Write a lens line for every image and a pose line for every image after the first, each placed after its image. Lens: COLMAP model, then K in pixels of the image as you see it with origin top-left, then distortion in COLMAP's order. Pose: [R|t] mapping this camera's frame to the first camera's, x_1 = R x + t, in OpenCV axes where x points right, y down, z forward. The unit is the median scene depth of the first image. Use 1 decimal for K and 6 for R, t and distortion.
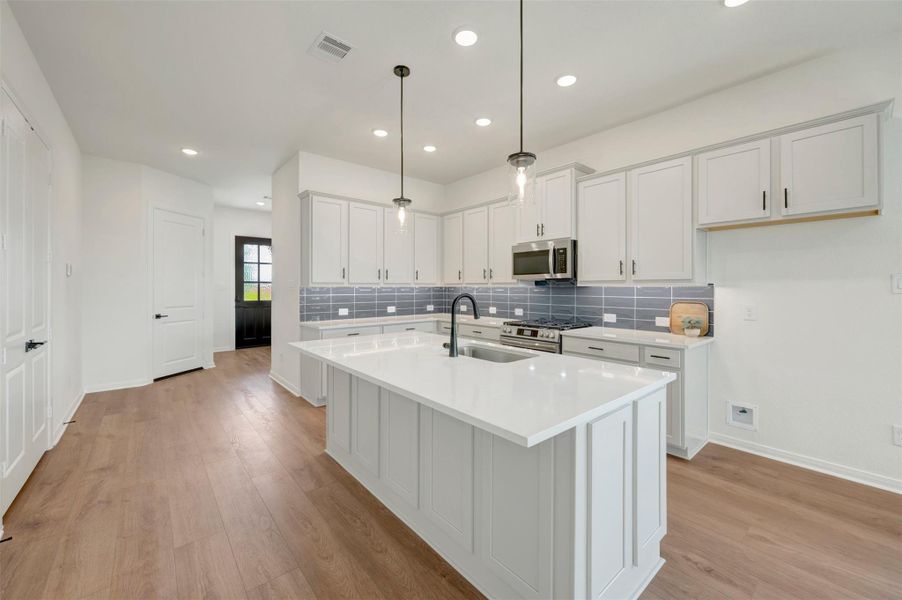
lens RADIAL K [[356.7, 0, 452.3], [0, 356.7, 285.9], [0, 0, 1]] dist [0.000576, -0.001563]
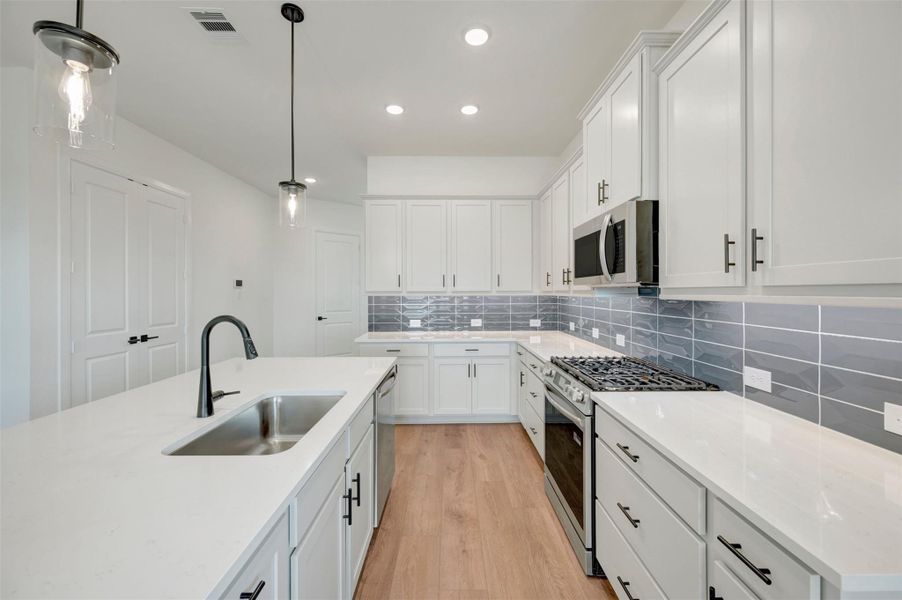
lens RADIAL K [[356.7, 0, 452.9], [0, 356.7, 291.6], [0, 0, 1]] dist [0.000576, -0.001563]
pose [[0.770051, -0.001088, -0.637981, 0.416060], [0.003794, 0.999989, 0.002873, -0.011111], [0.637971, -0.004633, 0.770047, 0.447034]]
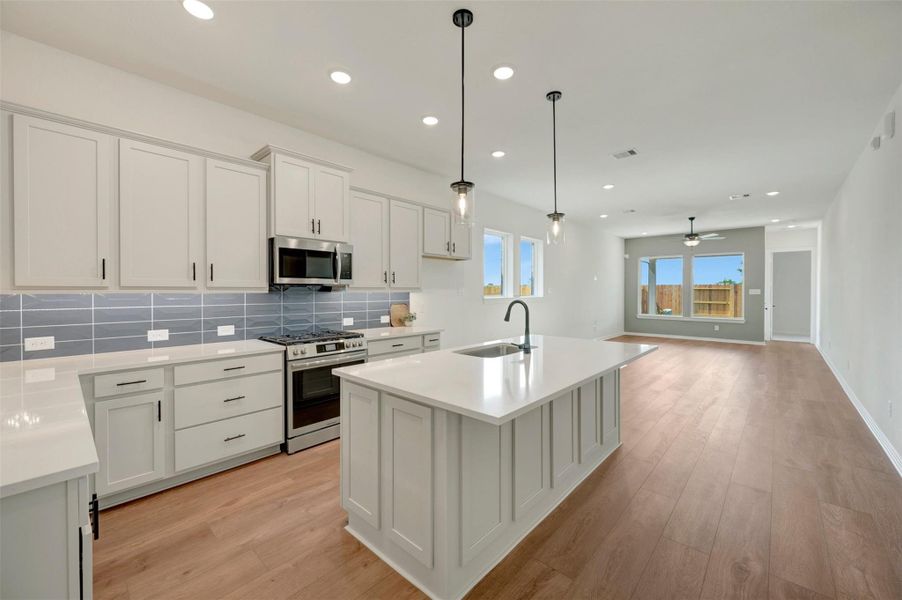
lens RADIAL K [[356.7, 0, 452.6], [0, 356.7, 294.9], [0, 0, 1]] dist [0.000576, -0.001563]
pose [[-0.123248, -0.012517, 0.992297, -0.643899], [-0.004952, 0.999916, 0.011998, -0.005621], [-0.992364, -0.003436, -0.123299, 0.785048]]
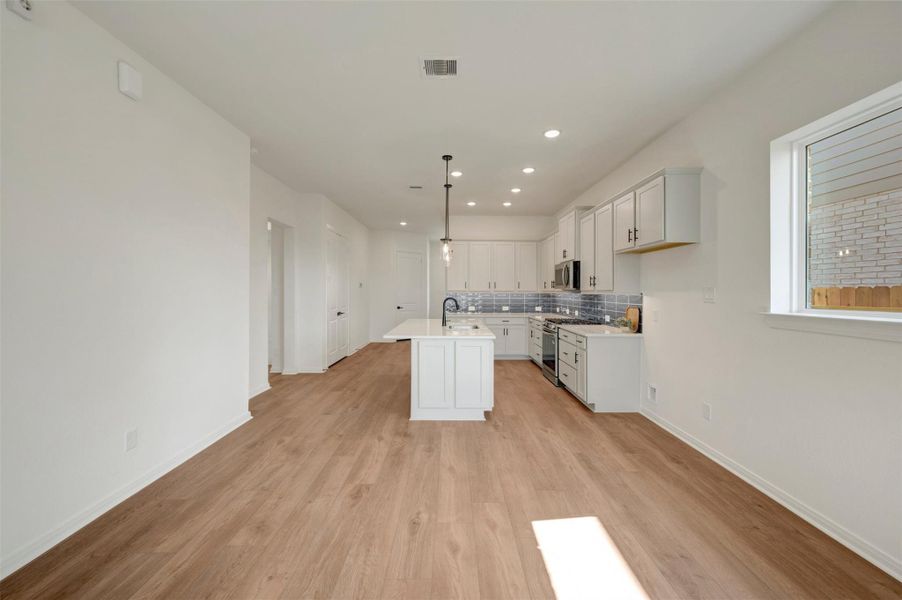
lens RADIAL K [[356.7, 0, 453.3], [0, 356.7, 287.9], [0, 0, 1]] dist [0.000576, -0.001563]
pose [[0.766468, -0.001767, -0.642280, 0.817090], [-0.003252, 0.999973, -0.006631, -0.011663], [0.642274, 0.007171, 0.766442, -0.360258]]
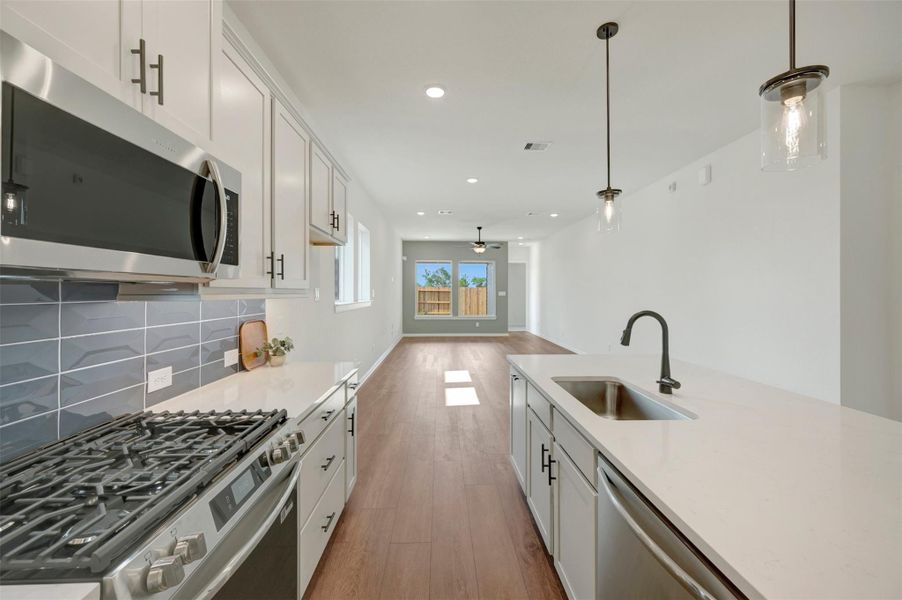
lens RADIAL K [[356.7, 0, 450.0], [0, 356.7, 294.8], [0, 0, 1]] dist [0.000576, -0.001563]
pose [[-0.783042, -0.007048, 0.621928, -0.063627], [-0.005426, 0.999975, 0.004501, -0.008871], [-0.621945, 0.000149, -0.783061, 1.065500]]
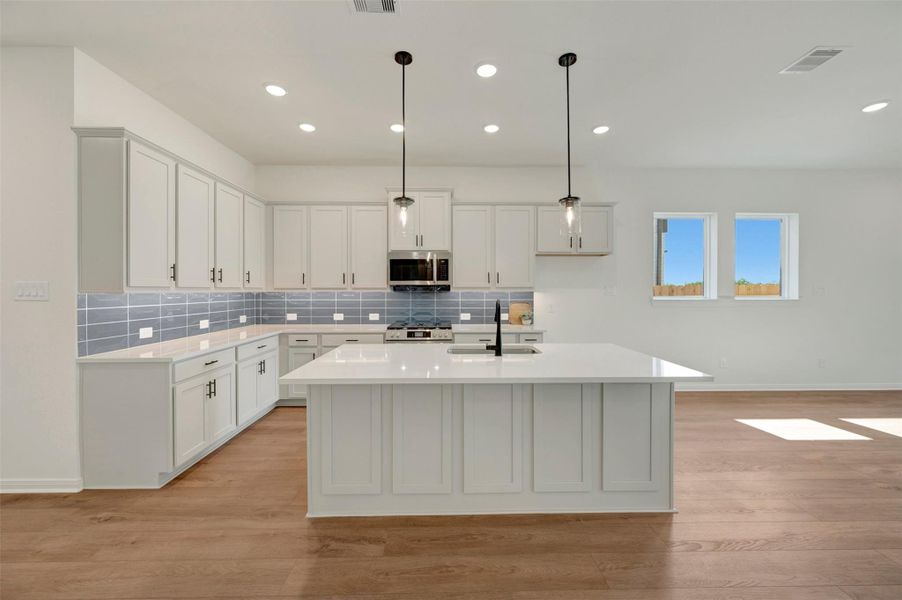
lens RADIAL K [[356.7, 0, 450.6], [0, 356.7, 291.3], [0, 0, 1]] dist [0.000576, -0.001563]
pose [[0.636847, -0.003363, 0.770983, -0.543476], [-0.002280, 0.999978, 0.006245, -0.007043], [-0.770987, -0.005735, 0.636825, 0.225665]]
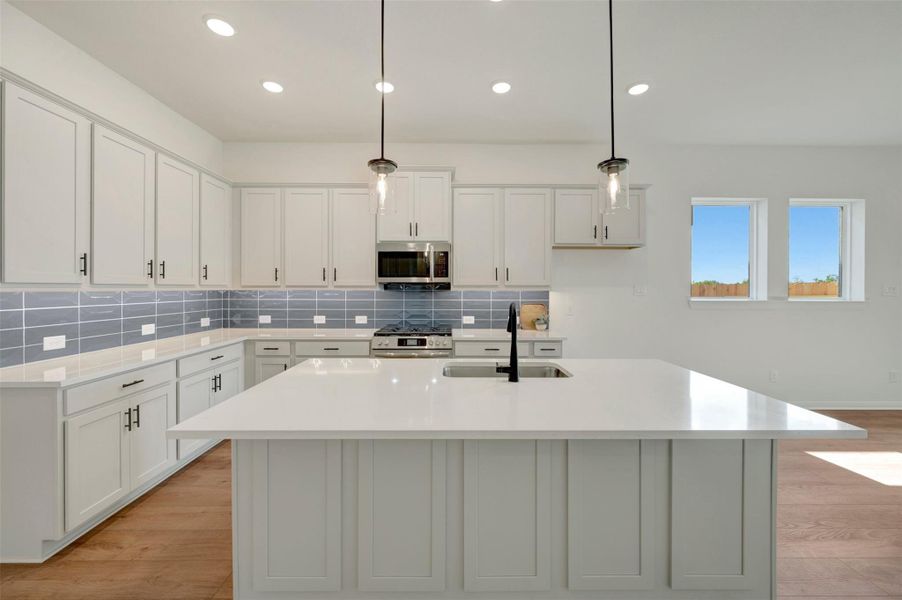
lens RADIAL K [[356.7, 0, 450.7], [0, 356.7, 290.1], [0, 0, 1]] dist [0.000576, -0.001563]
pose [[0.645262, -0.001839, 0.763959, -0.397246], [-0.005733, 0.999957, 0.007249, -0.007105], [-0.763940, -0.009057, 0.645224, 0.333316]]
